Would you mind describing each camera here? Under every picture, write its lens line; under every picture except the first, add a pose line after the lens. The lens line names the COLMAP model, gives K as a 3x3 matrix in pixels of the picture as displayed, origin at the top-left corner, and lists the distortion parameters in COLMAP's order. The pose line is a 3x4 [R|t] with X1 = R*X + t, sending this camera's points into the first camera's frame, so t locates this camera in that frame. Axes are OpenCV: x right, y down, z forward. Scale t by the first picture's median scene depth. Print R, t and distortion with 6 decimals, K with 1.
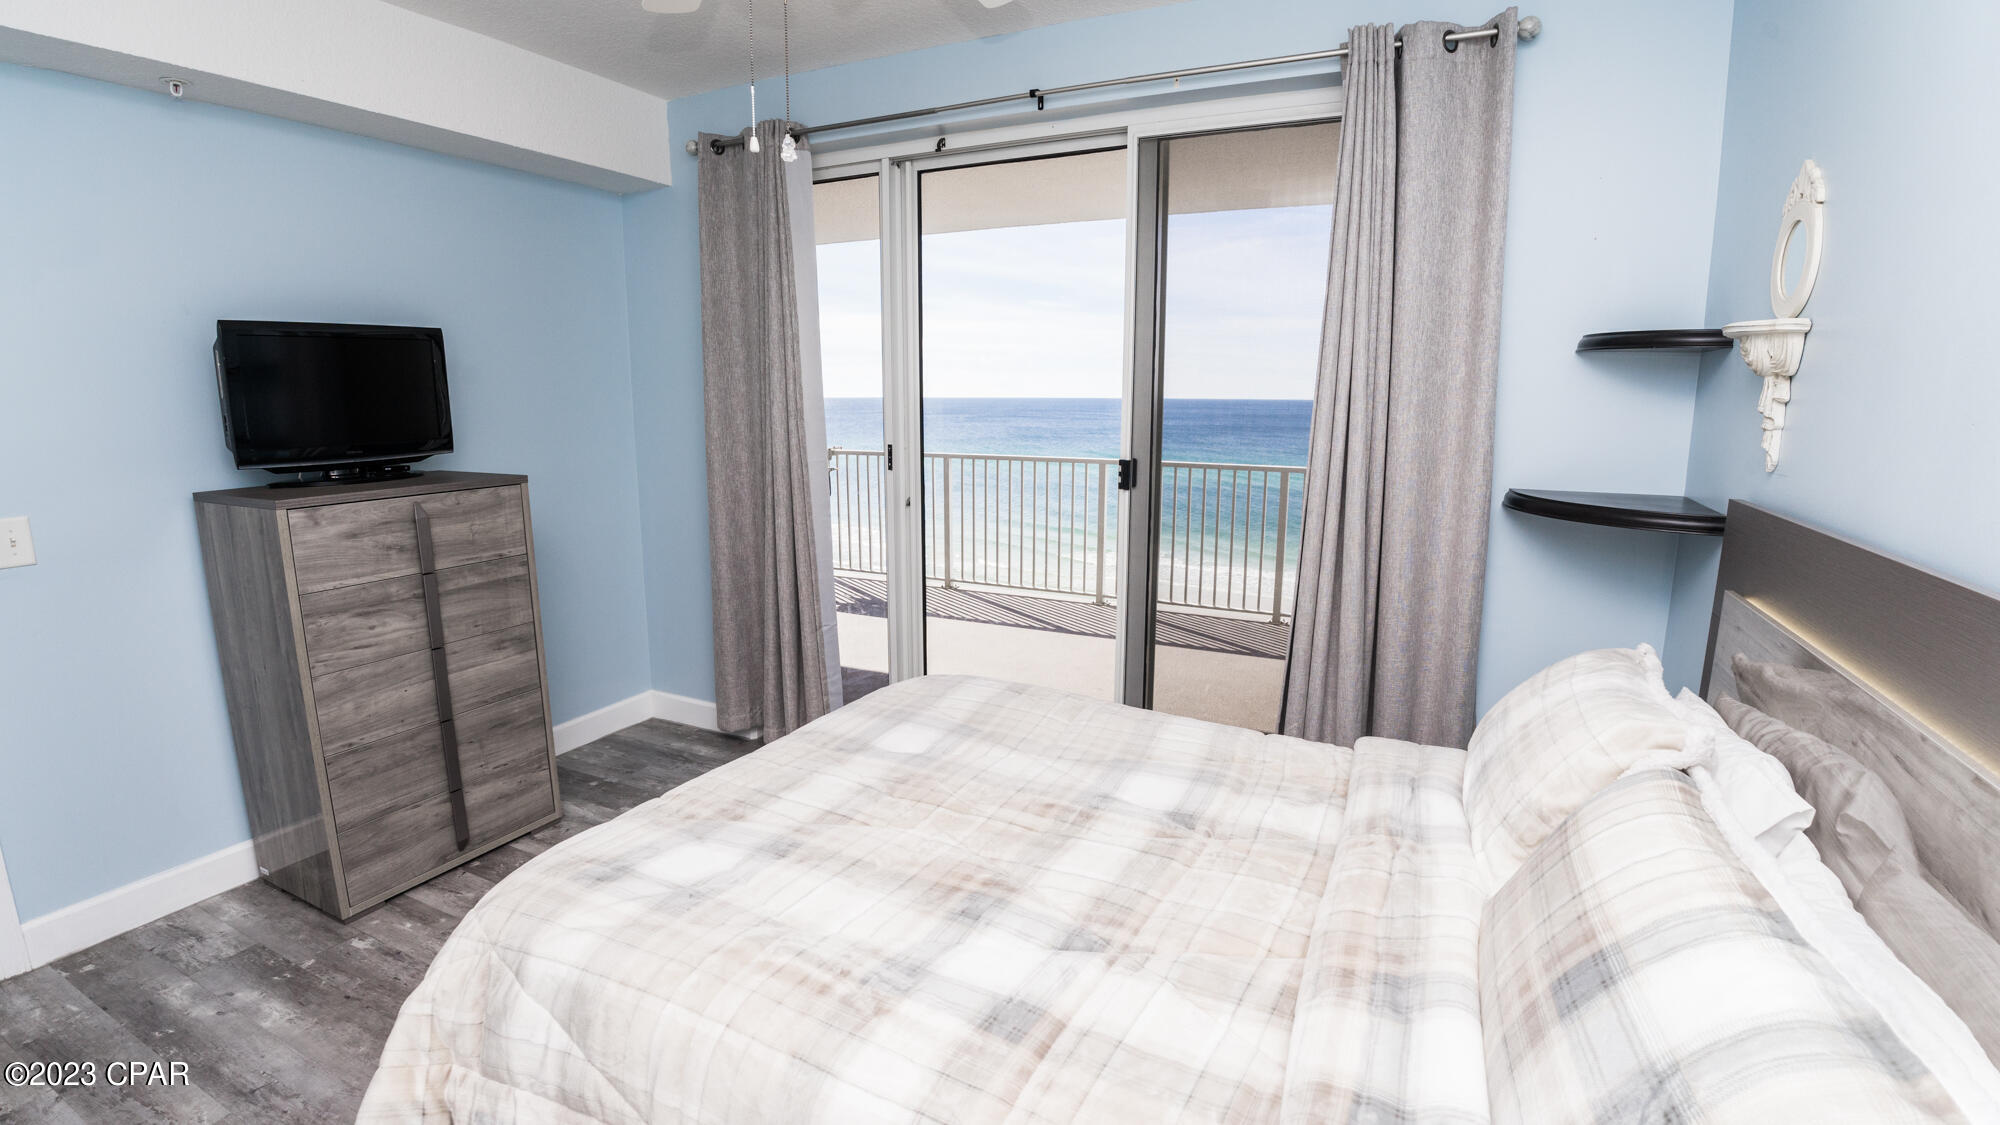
lens RADIAL K [[903.6, 0, 999.7], [0, 903.6, 567.6], [0, 0, 1]] dist [-0.065985, 0.005318]
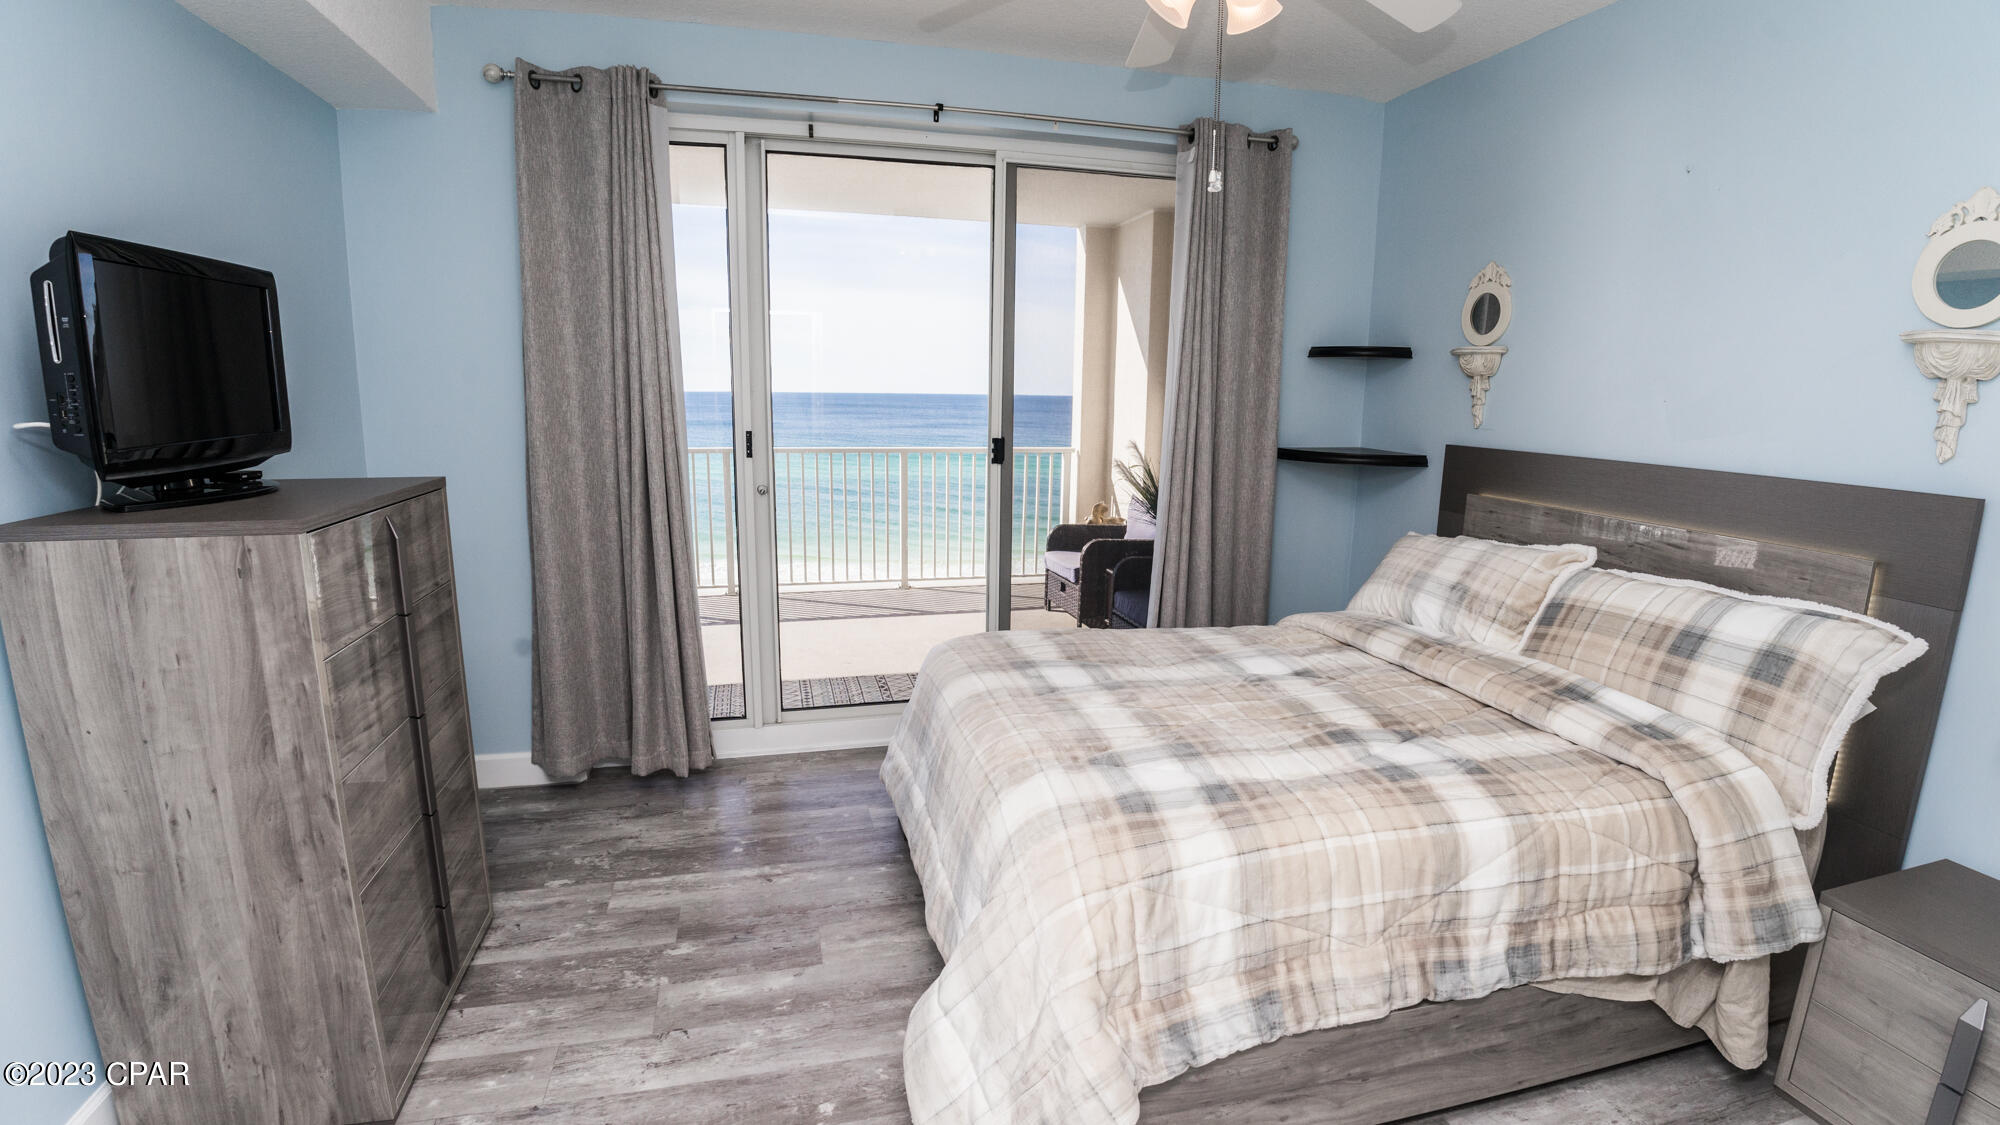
lens RADIAL K [[903.6, 0, 1000.4], [0, 903.6, 565.4], [0, 0, 1]] dist [-0.065985, 0.005318]
pose [[0.757802, -0.115411, 0.642197, -0.621167], [0.110775, 0.992701, 0.047685, -0.011772], [-0.643013, 0.035004, 0.765055, 0.114530]]
